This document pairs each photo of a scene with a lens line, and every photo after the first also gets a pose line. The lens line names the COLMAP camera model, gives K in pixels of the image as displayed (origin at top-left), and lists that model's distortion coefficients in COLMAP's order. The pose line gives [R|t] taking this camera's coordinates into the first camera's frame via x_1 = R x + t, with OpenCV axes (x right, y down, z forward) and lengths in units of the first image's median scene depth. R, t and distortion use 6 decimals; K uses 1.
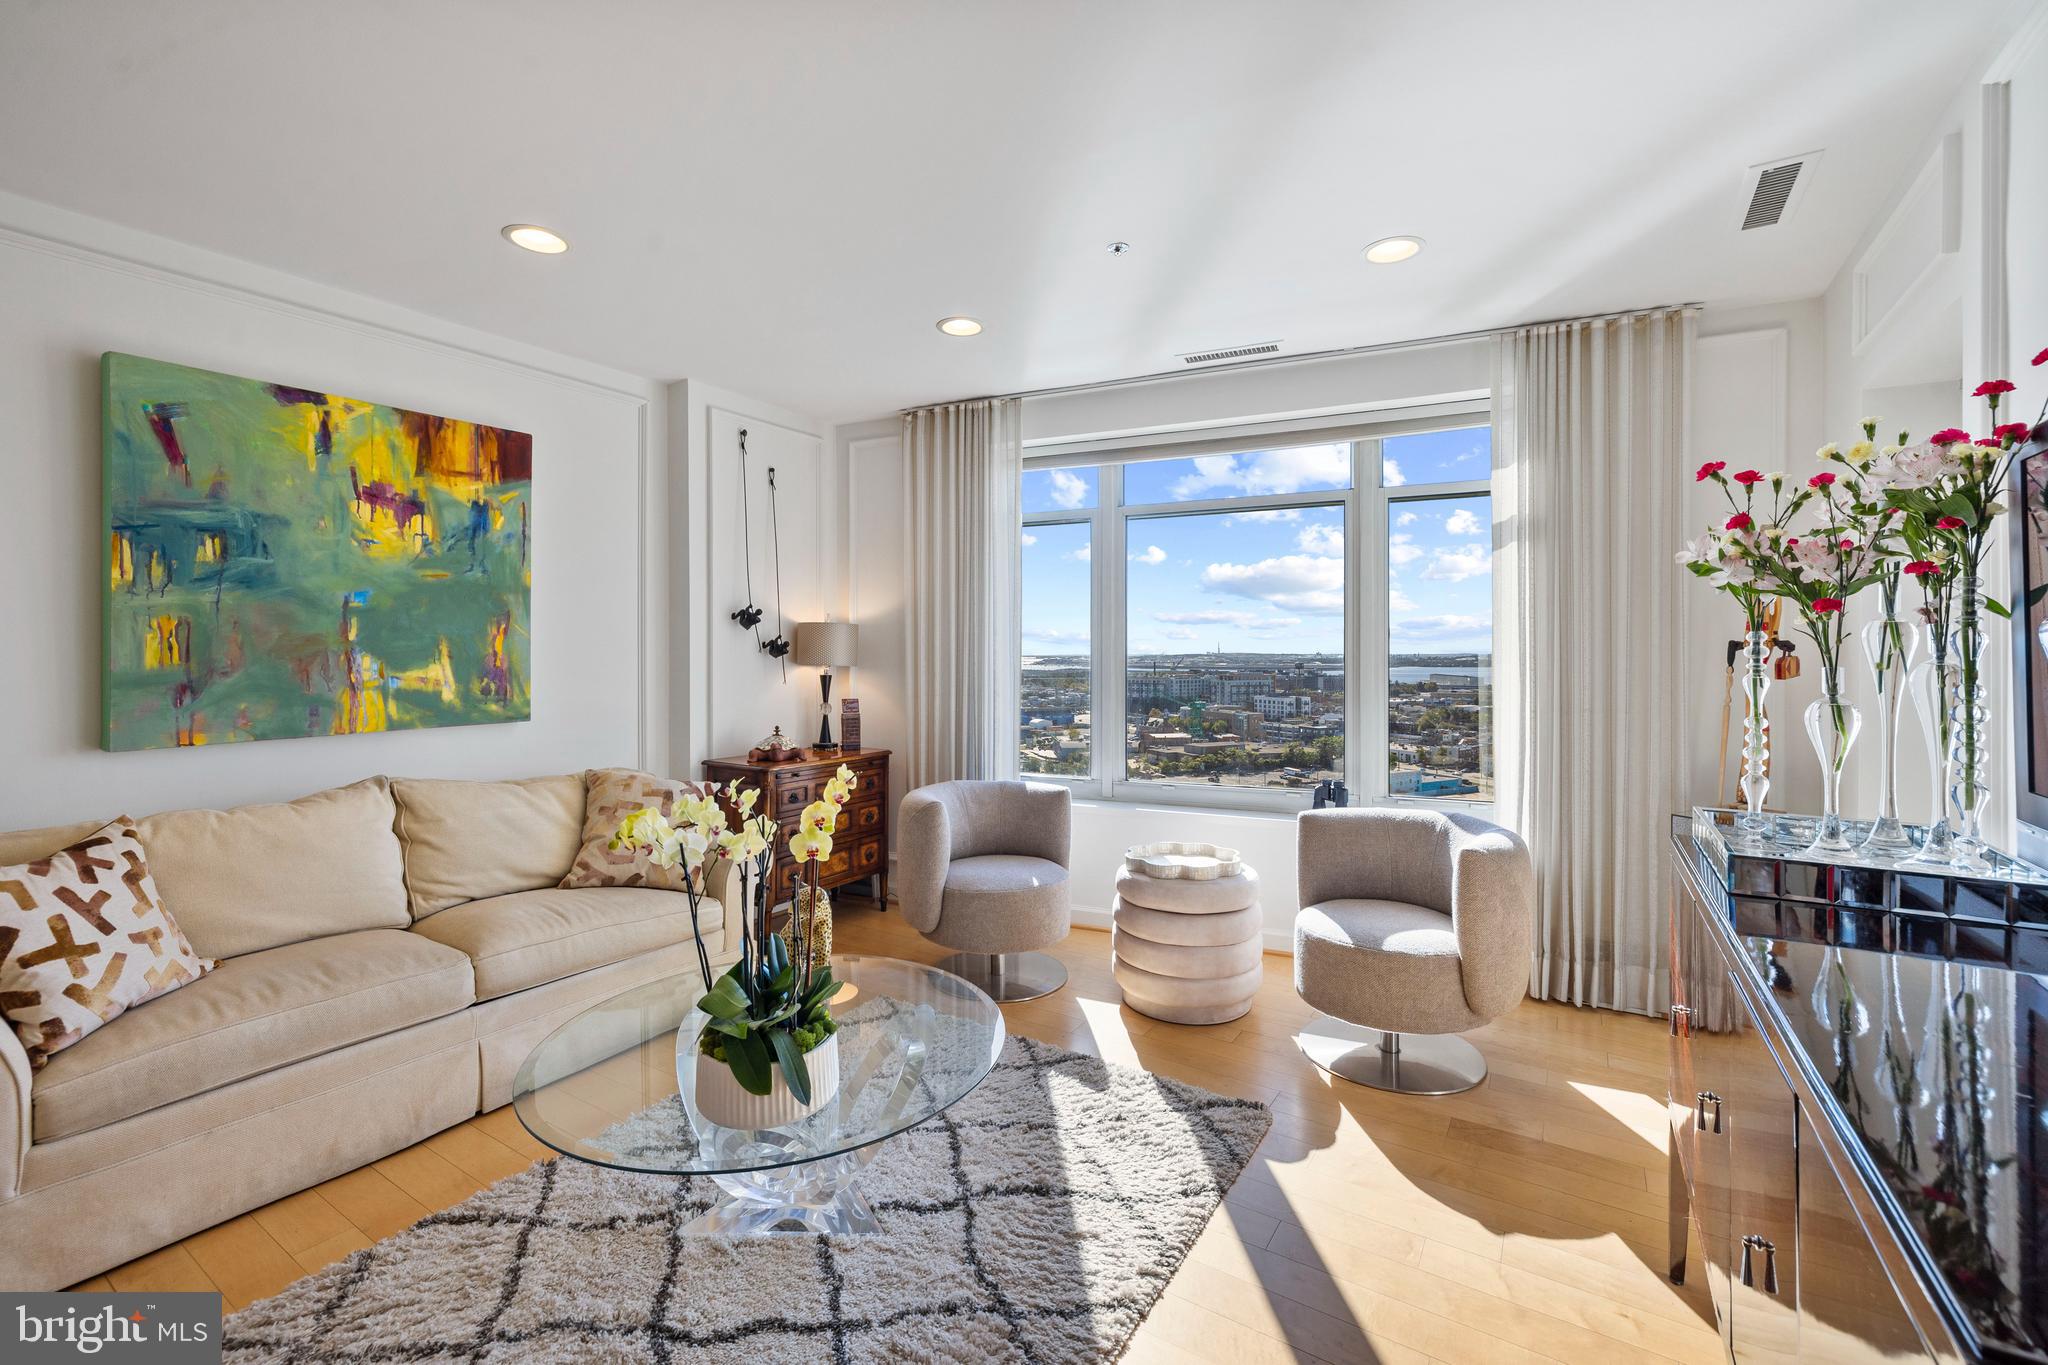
lens RADIAL K [[899.7, 0, 1028.0], [0, 899.7, 664.9], [0, 0, 1]] dist [-0.000148, -0.000106]
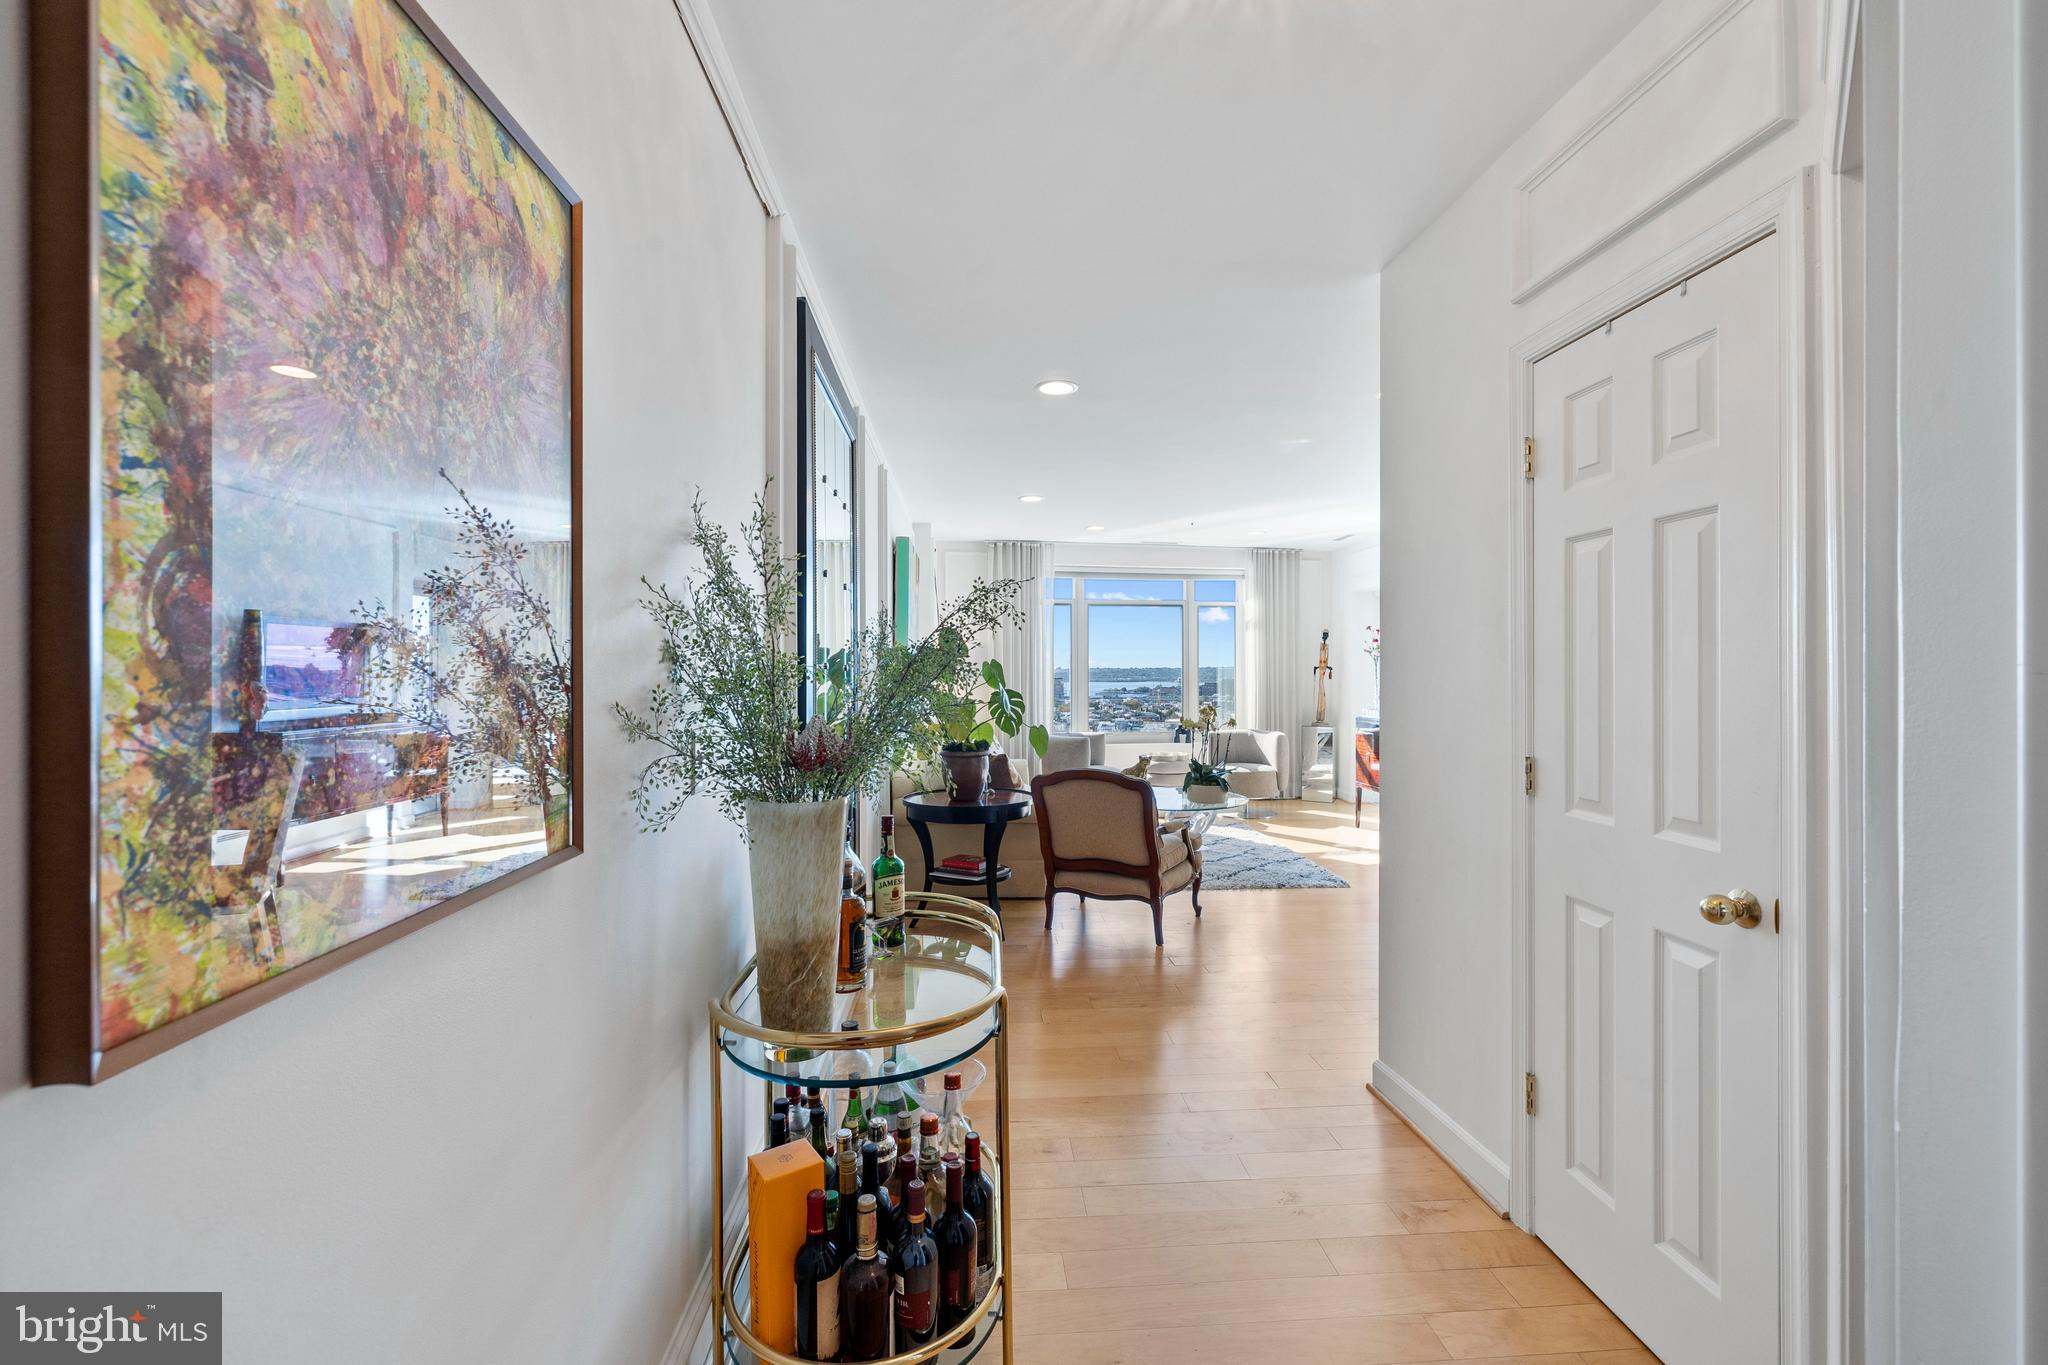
lens RADIAL K [[899.7, 0, 1028.0], [0, 899.7, 664.9], [0, 0, 1]] dist [-0.000148, -0.000106]
pose [[0.797105, -0.006111, 0.603810, -1.086324], [0.008626, 0.999962, -0.001266, -0.016634], [-0.603779, 0.006218, 0.797127, -0.499150]]
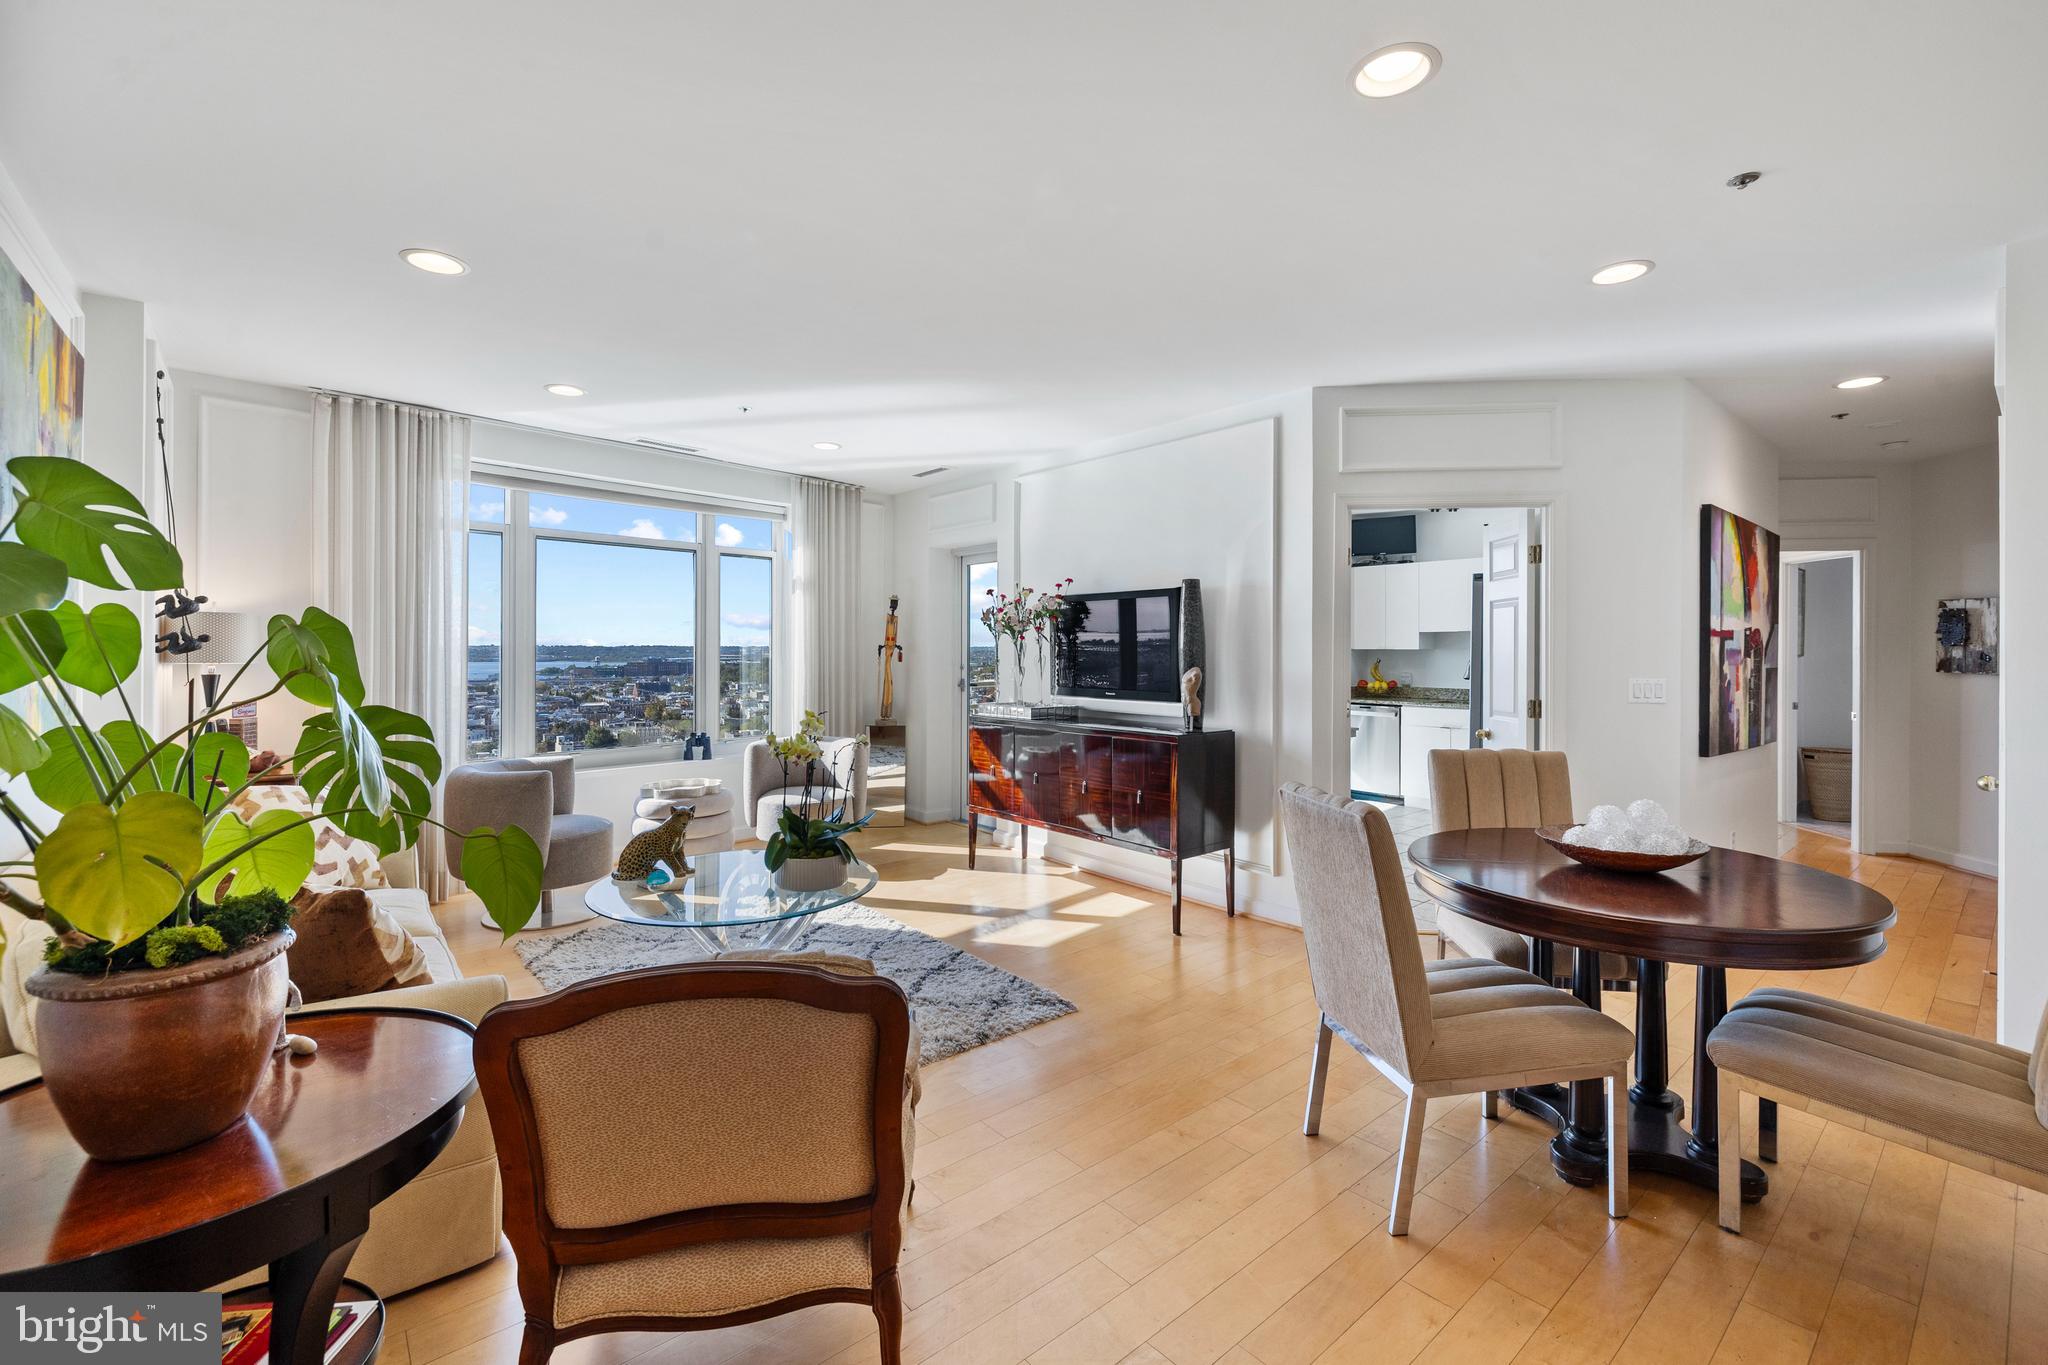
lens RADIAL K [[862.6, 0, 1019.3], [0, 862.6, 651.4], [0, 0, 1]] dist [-0.002149, -0.000131]
pose [[0.285947, -0.007759, 0.958214, -0.715124], [-0.002361, 0.999958, 0.008802, -0.012813], [-0.958243, -0.004779, 0.285916, 0.021295]]
